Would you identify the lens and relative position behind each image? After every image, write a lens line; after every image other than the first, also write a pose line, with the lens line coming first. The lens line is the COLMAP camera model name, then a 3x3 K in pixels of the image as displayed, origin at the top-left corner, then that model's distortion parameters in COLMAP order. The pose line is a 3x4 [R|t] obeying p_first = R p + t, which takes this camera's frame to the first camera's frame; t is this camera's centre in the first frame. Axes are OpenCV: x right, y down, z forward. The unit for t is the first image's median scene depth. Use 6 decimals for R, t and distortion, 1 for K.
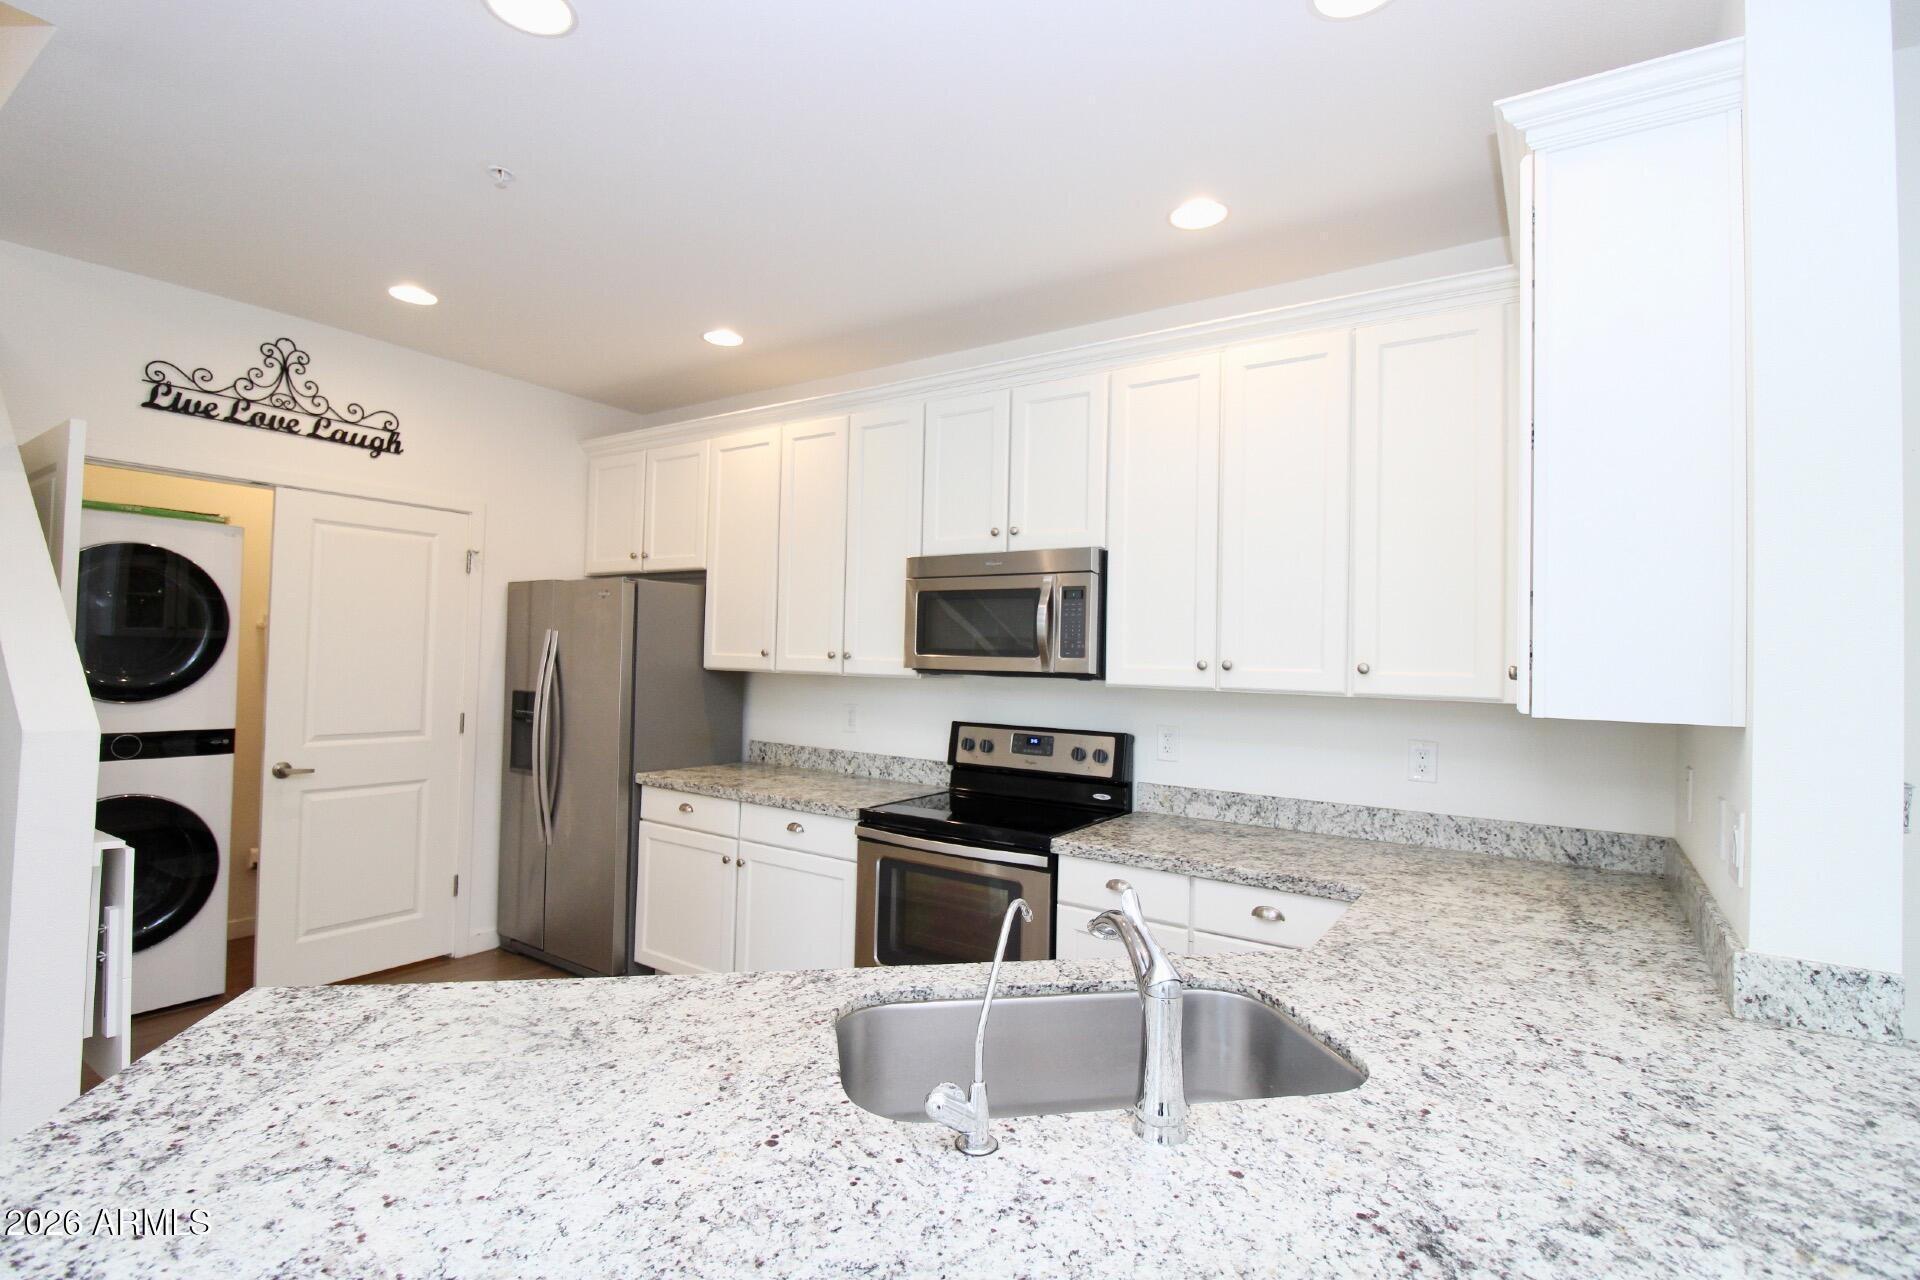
lens RADIAL K [[896.8, 0, 961.0], [0, 896.8, 647.9], [0, 0, 1]] dist [0.005437, 0.000042]
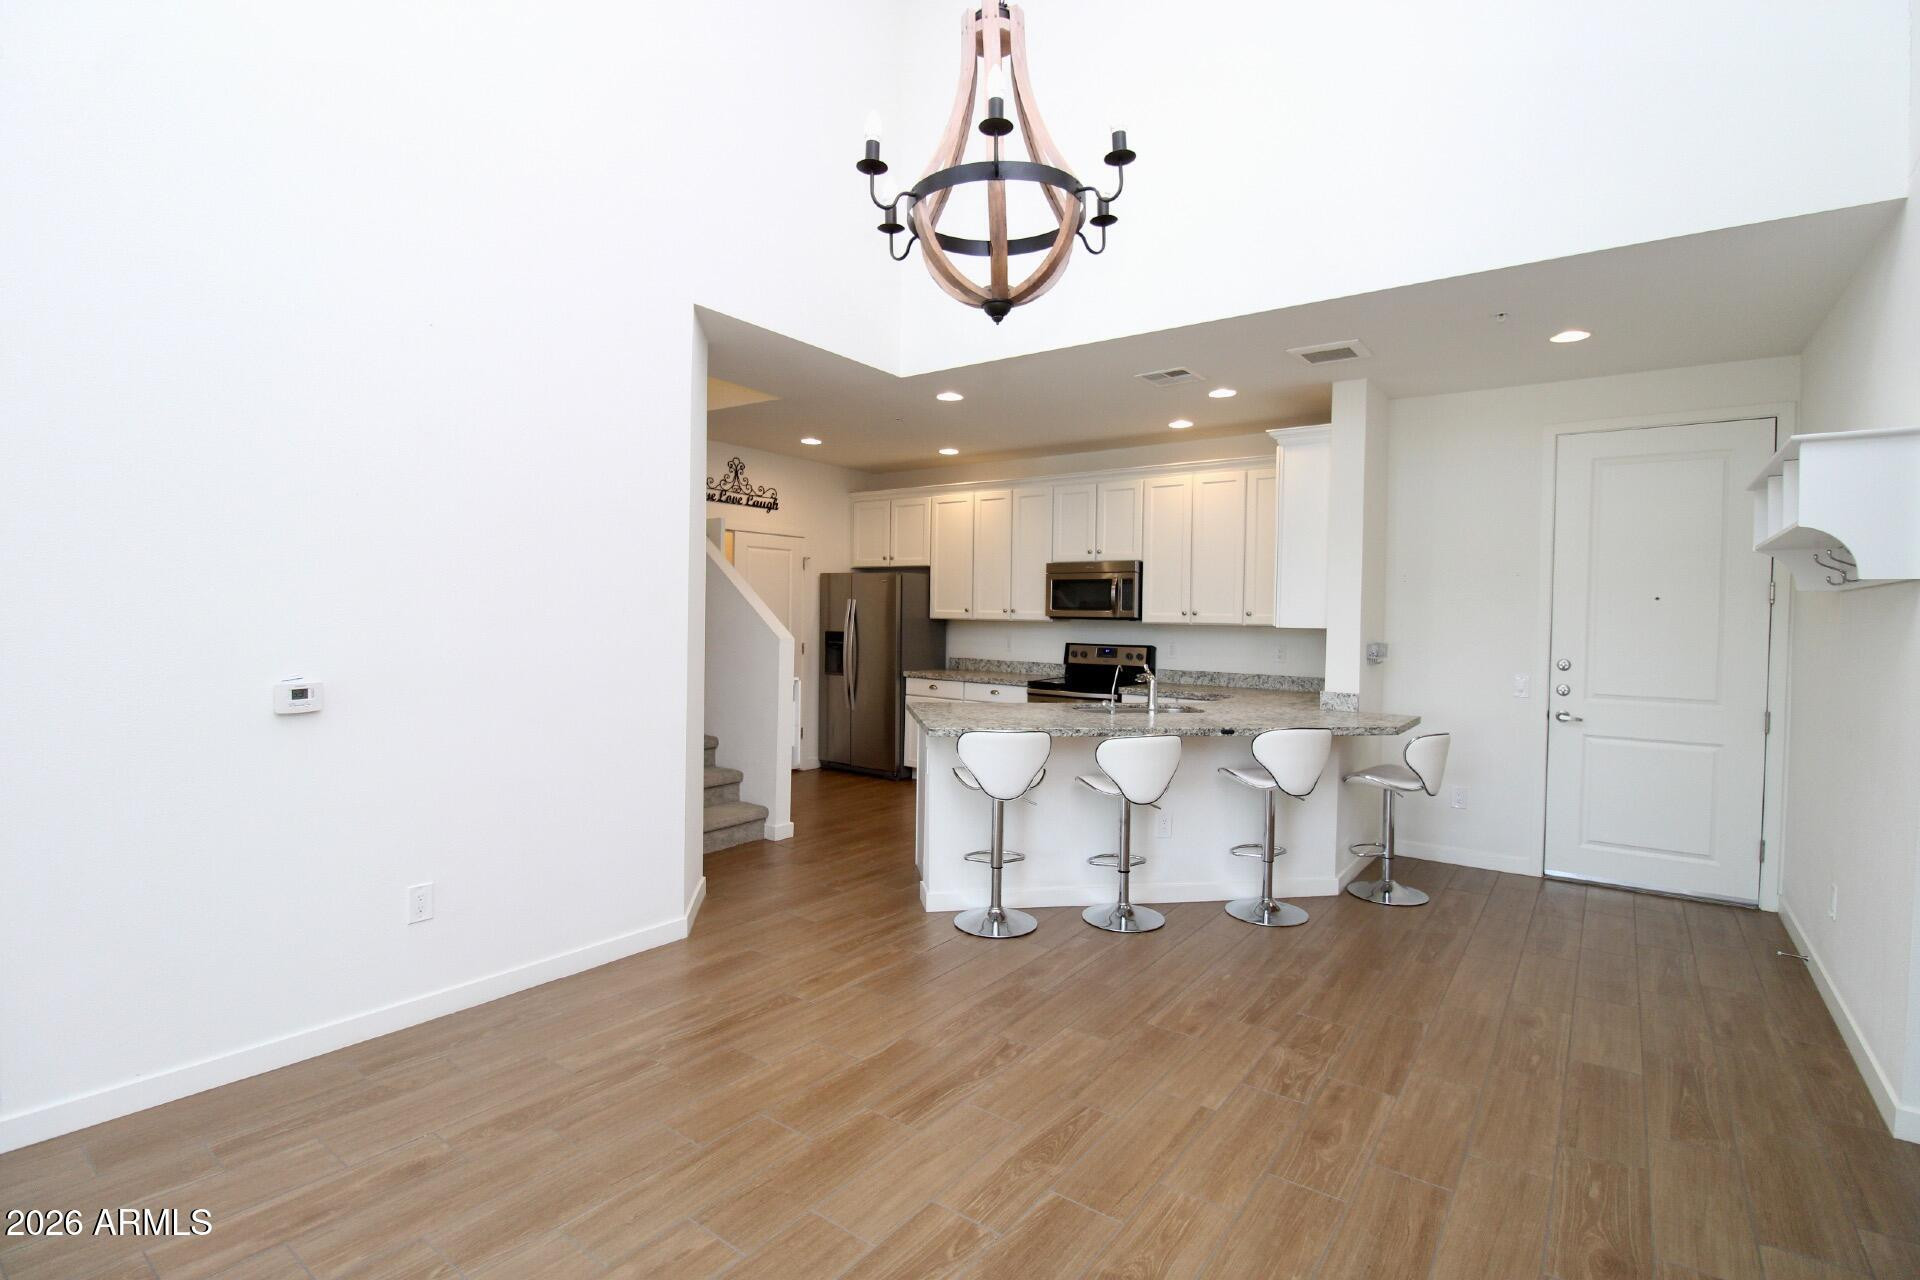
lens RADIAL K [[896.8, 0, 956.8], [0, 896.8, 636.2], [0, 0, 1]] dist [0.005437, 0.000042]
pose [[0.998701, -0.008757, -0.050194, -0.156982], [0.010721, 0.999181, 0.039006, -0.014384], [0.049811, -0.039494, 0.997977, -1.048387]]
